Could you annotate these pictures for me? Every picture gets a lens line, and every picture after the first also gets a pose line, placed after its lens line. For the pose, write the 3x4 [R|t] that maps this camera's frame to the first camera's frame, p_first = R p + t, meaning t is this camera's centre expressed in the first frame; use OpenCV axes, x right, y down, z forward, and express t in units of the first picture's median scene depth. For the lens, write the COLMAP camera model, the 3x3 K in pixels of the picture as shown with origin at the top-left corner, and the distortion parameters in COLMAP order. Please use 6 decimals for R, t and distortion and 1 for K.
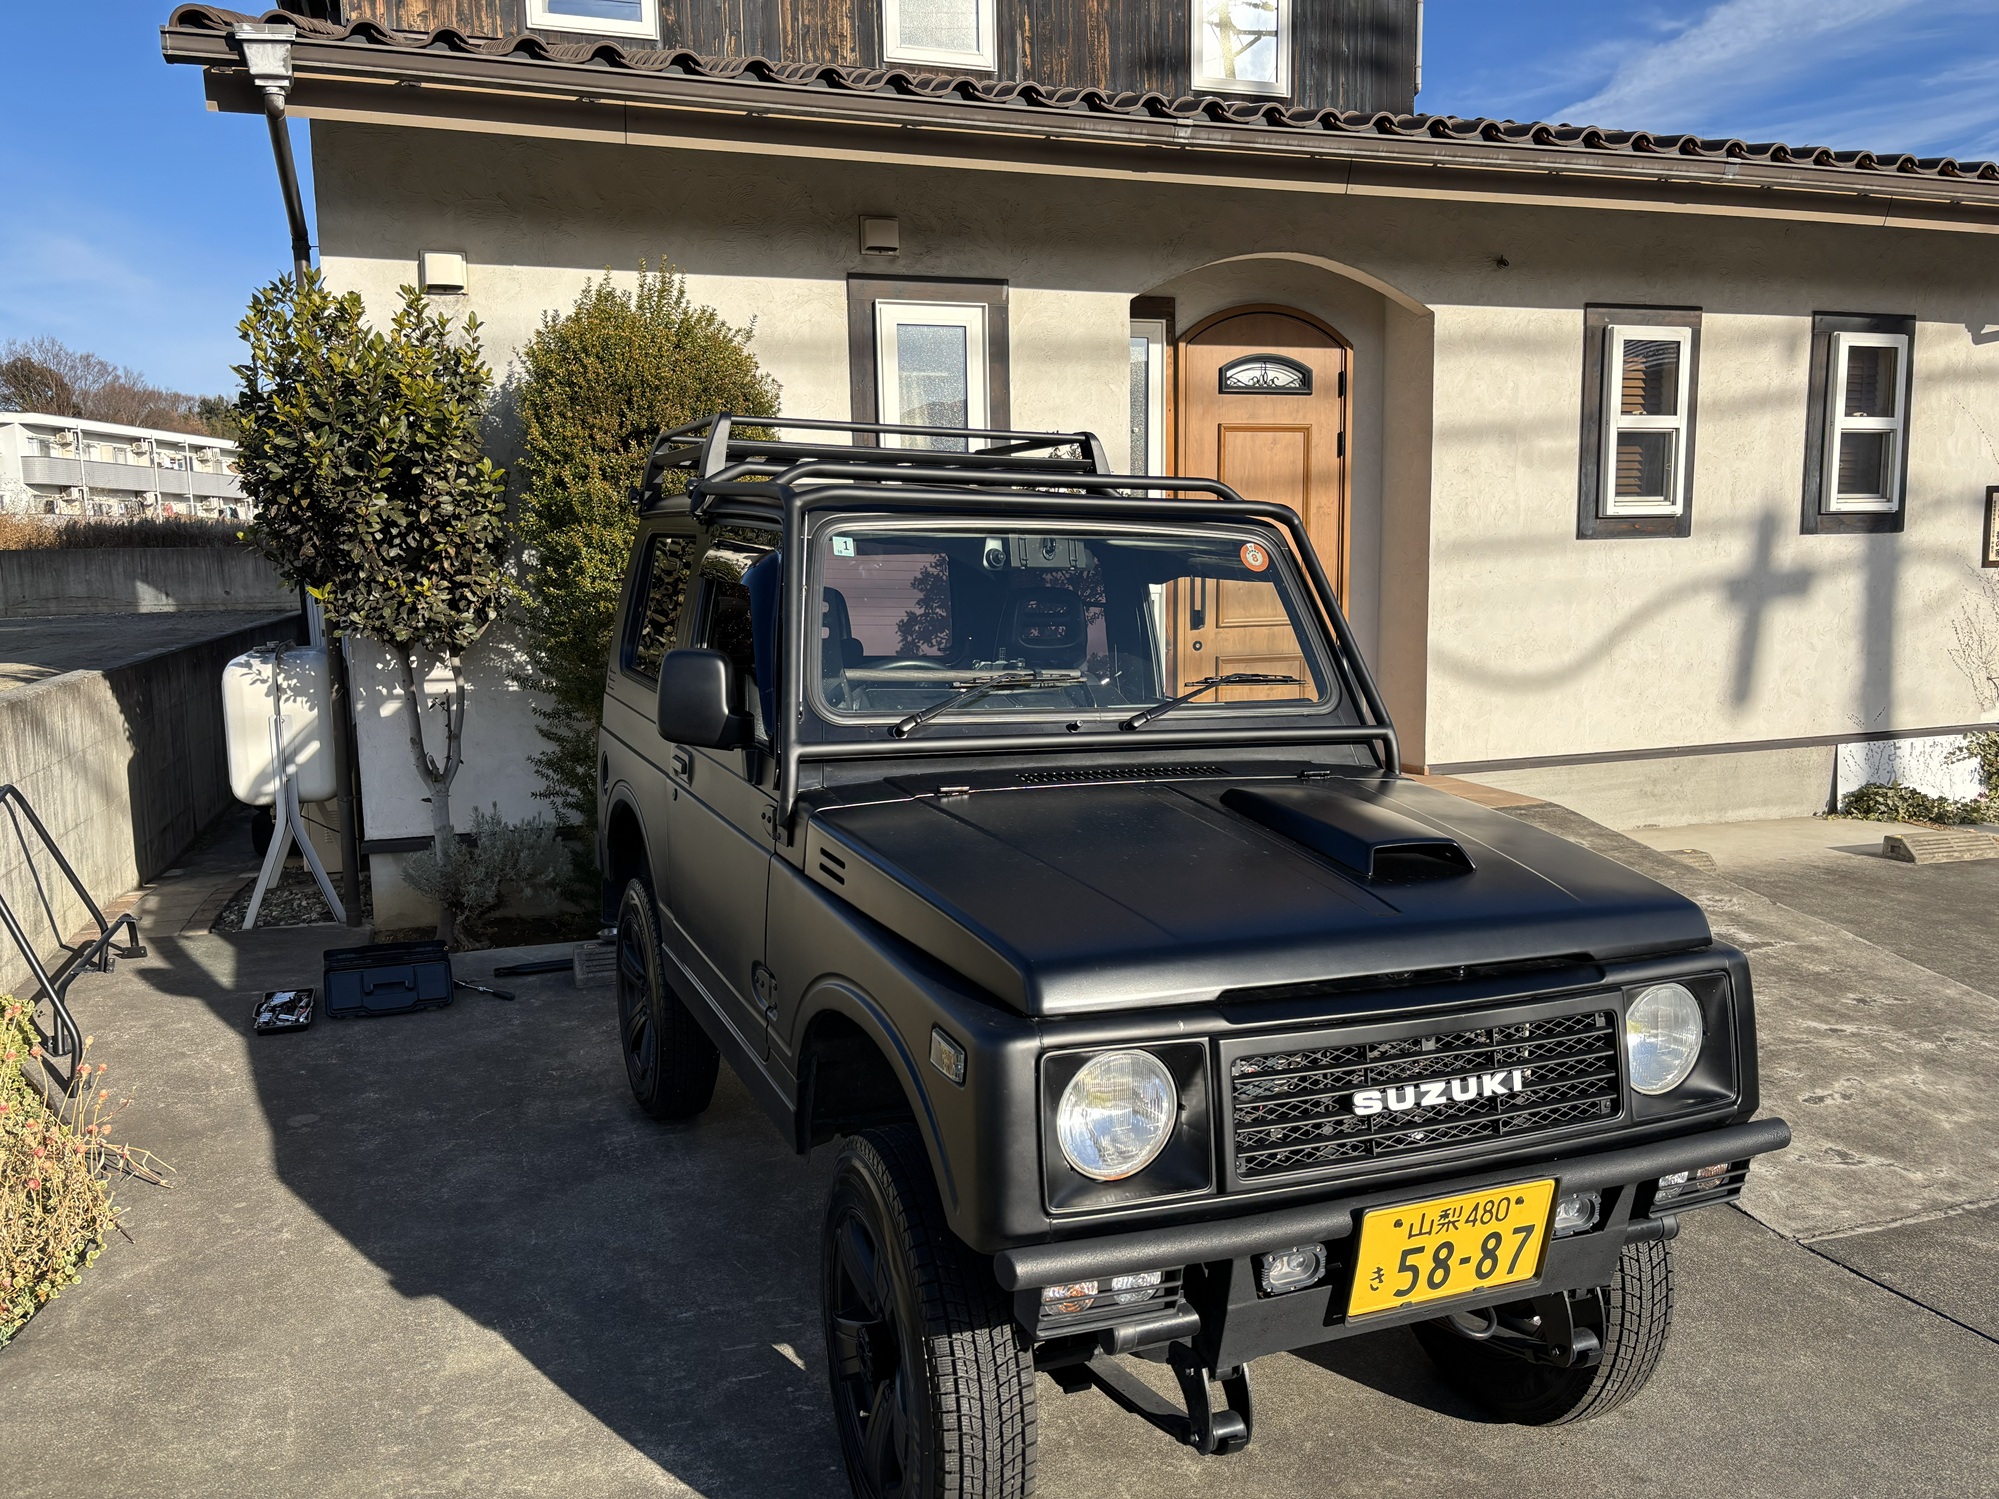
lens RADIAL K [[1627.1, 0, 987.1], [0, 1627.1, 738.6], [0, 0, 1]] dist [0.059867, -0.094312]
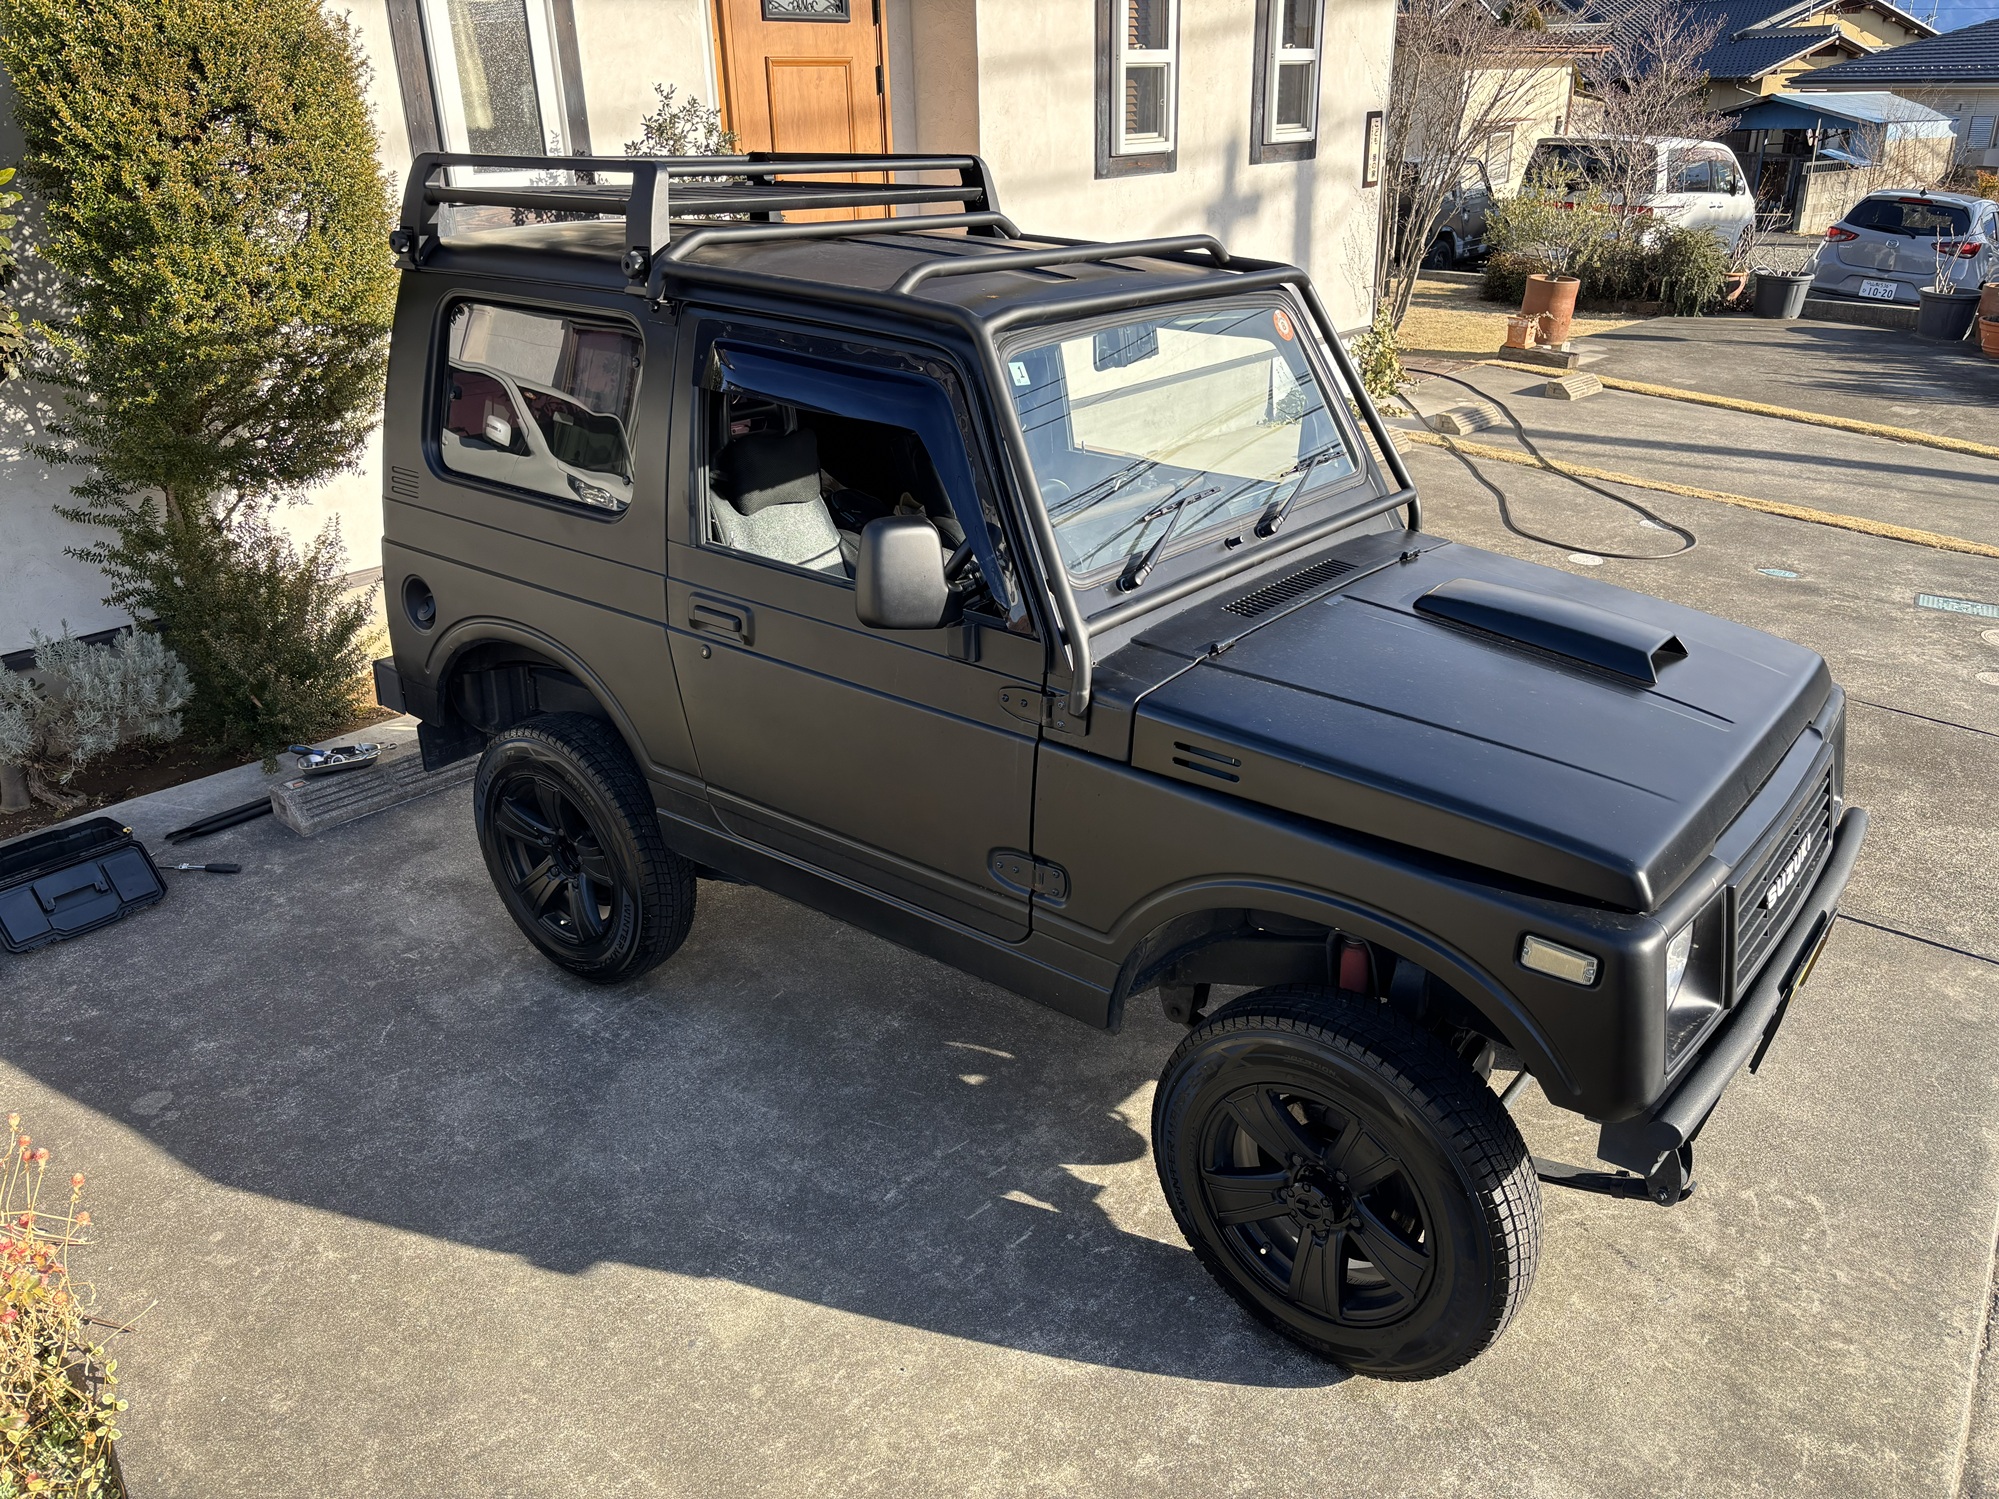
lens RADIAL K [[1627.1, 0, 987.1], [0, 1627.1, 738.6], [0, 0, 1]] dist [0.059867, -0.094312]
pose [[0.855890, -0.196766, 0.478262, -0.260008], [0.060574, 0.956568, 0.285148, -0.084460], [-0.513598, -0.215085, 0.830636, 0.108974]]
